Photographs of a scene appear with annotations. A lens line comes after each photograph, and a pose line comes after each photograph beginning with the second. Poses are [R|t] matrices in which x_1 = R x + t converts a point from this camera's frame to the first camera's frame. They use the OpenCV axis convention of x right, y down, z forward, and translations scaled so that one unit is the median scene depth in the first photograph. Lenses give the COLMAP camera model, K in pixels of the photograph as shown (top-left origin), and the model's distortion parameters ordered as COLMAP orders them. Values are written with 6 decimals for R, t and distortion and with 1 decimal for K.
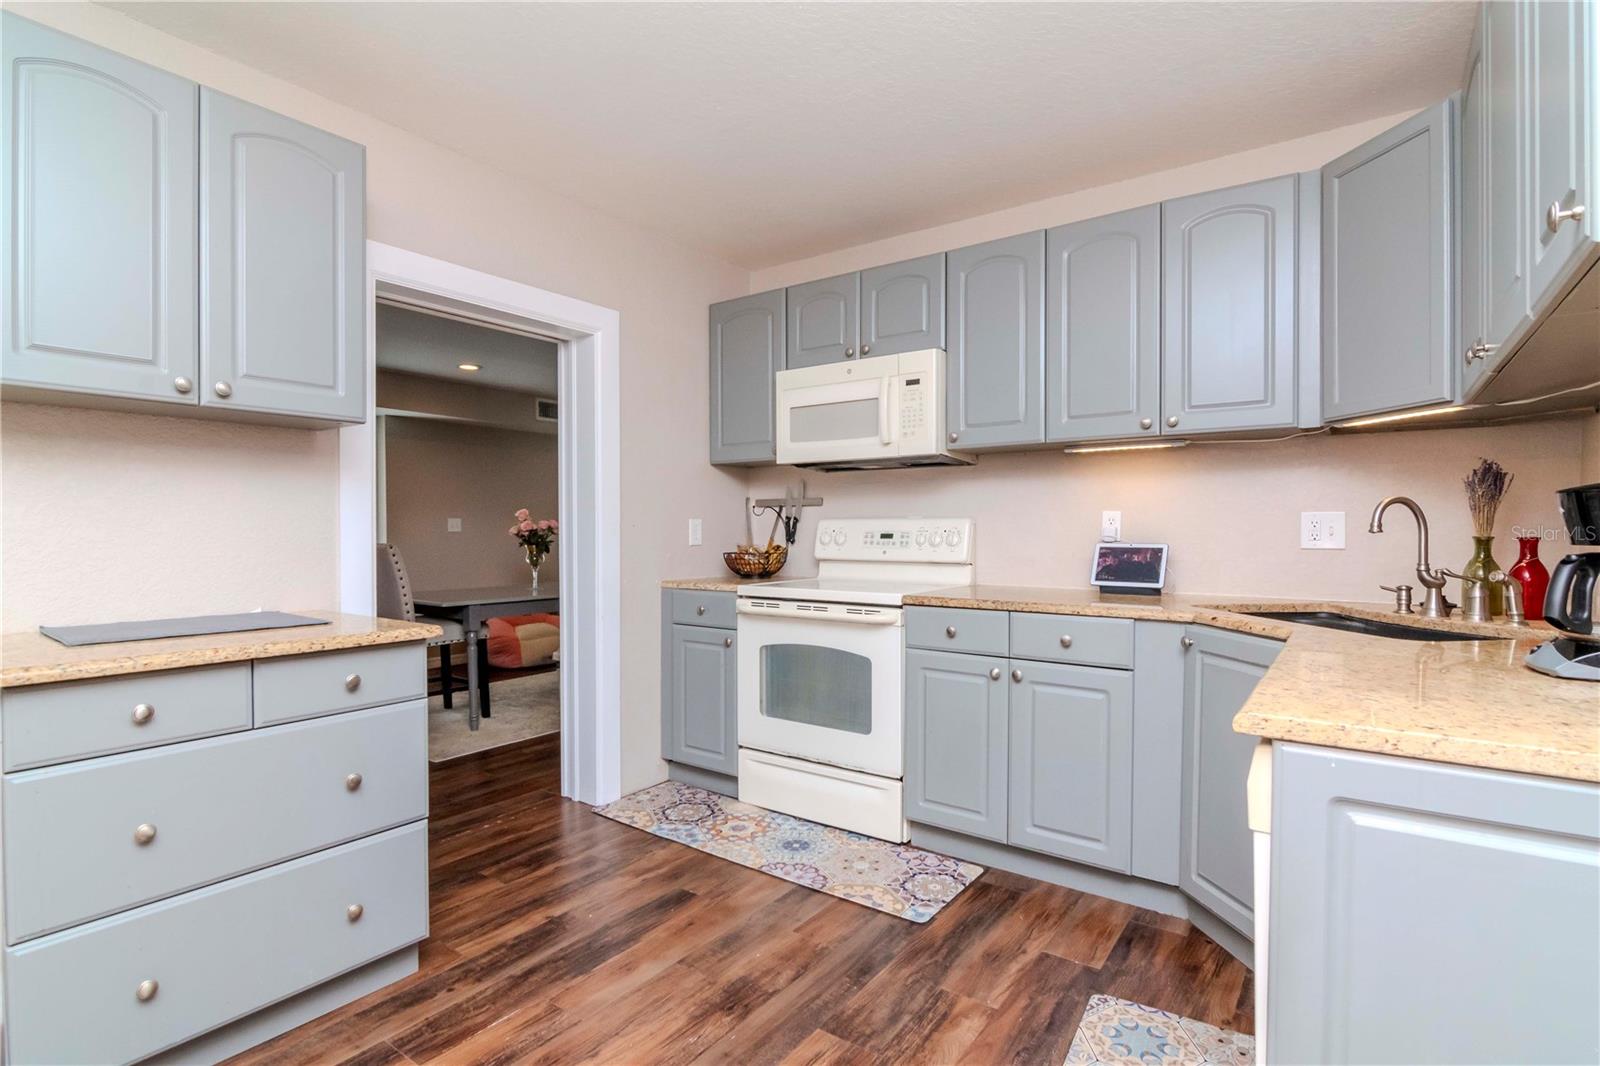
lens RADIAL K [[779.1, 0, 766.6], [0, 779.1, 543.4], [0, 0, 1]] dist [0.001322, -0.012378]
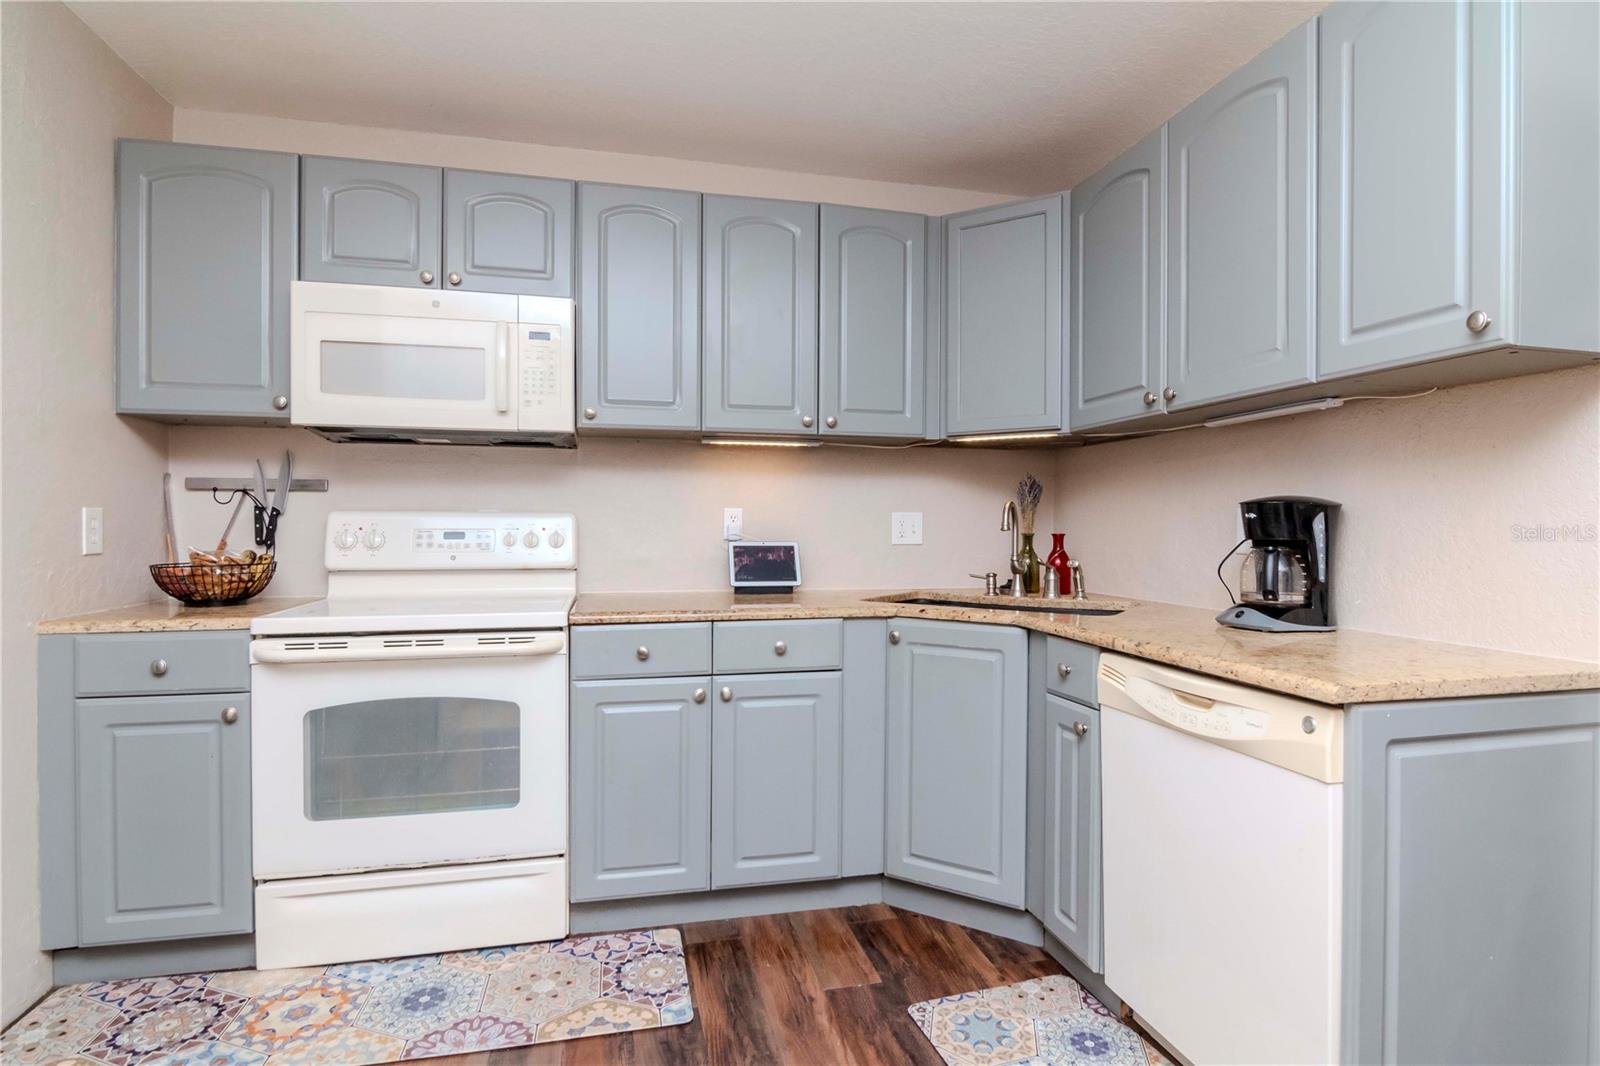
lens RADIAL K [[841.7, 0, 776.4], [0, 841.7, 535.8], [0, 0, 1]] dist [0.000485, -0.011413]
pose [[0.634161, -0.006491, 0.773174, -0.333046], [0.011808, 0.999929, -0.001291, -0.005867], [-0.773111, 0.009949, 0.634193, 0.312187]]
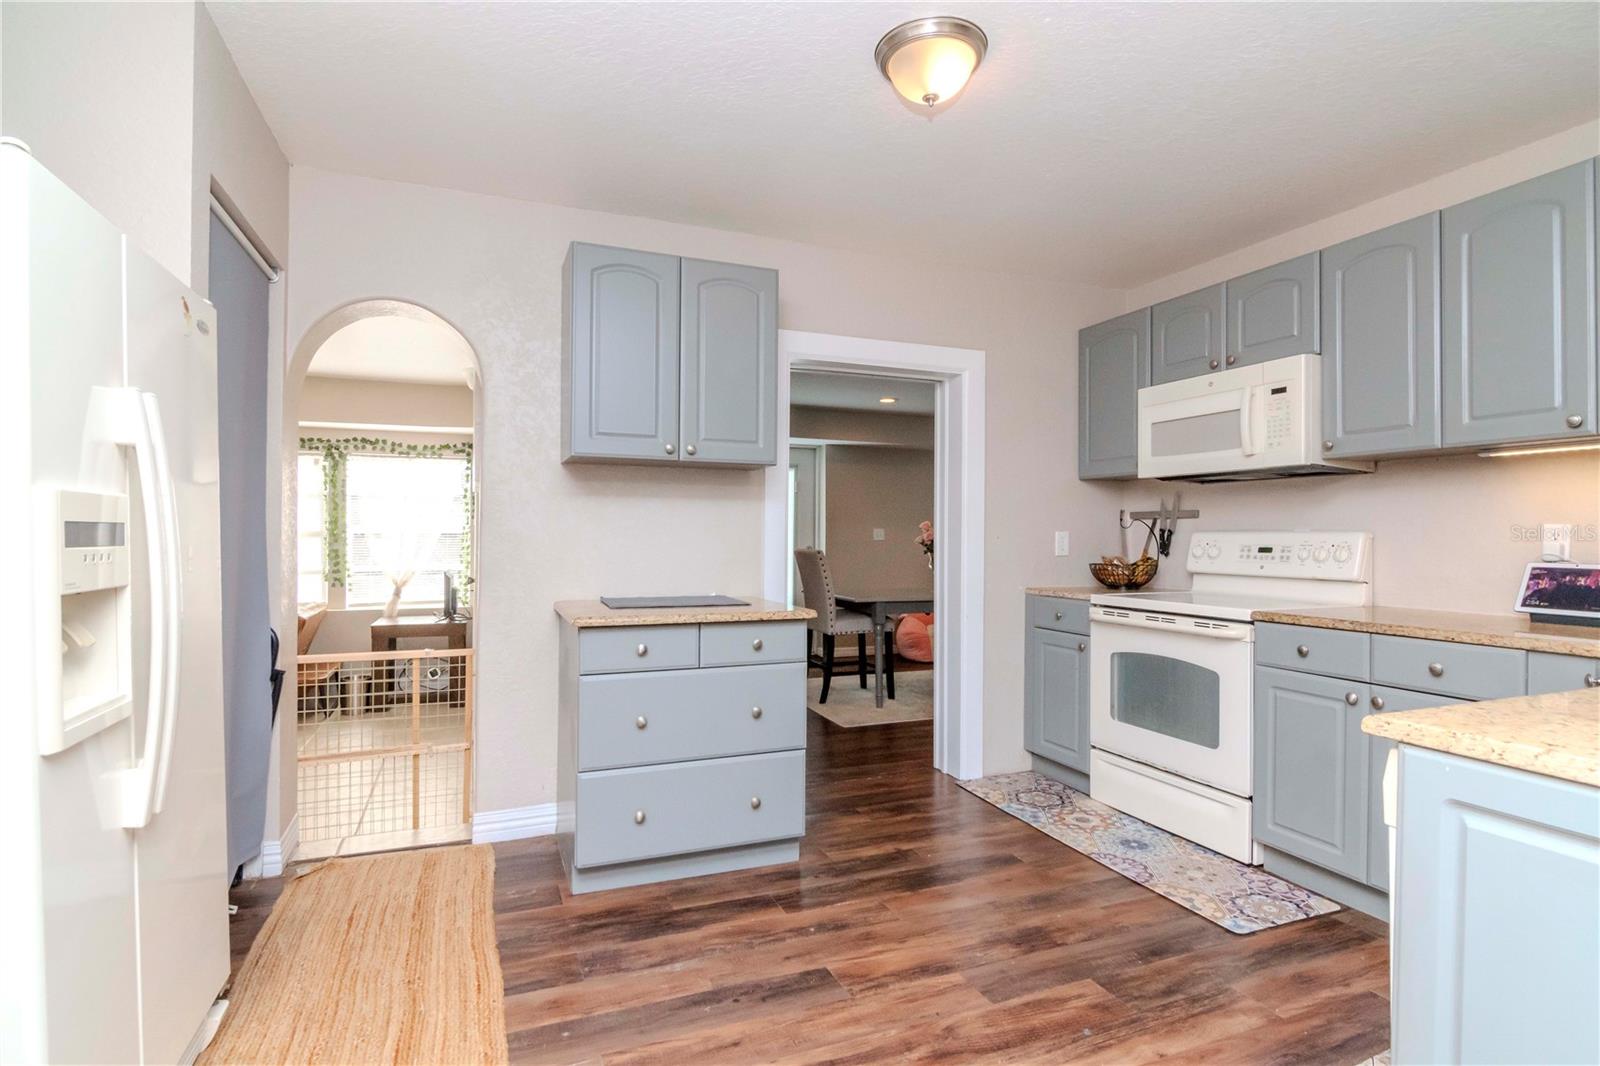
lens RADIAL K [[763.4, 0, 755.7], [0, 763.4, 537.0], [0, 0, 1]] dist [-0.008942, -0.000617]
pose [[0.838700, 0.005993, -0.544560, 0.169673], [-0.015981, 0.999780, -0.013610, -0.003391], [0.544359, 0.020117, 0.838611, -0.145660]]
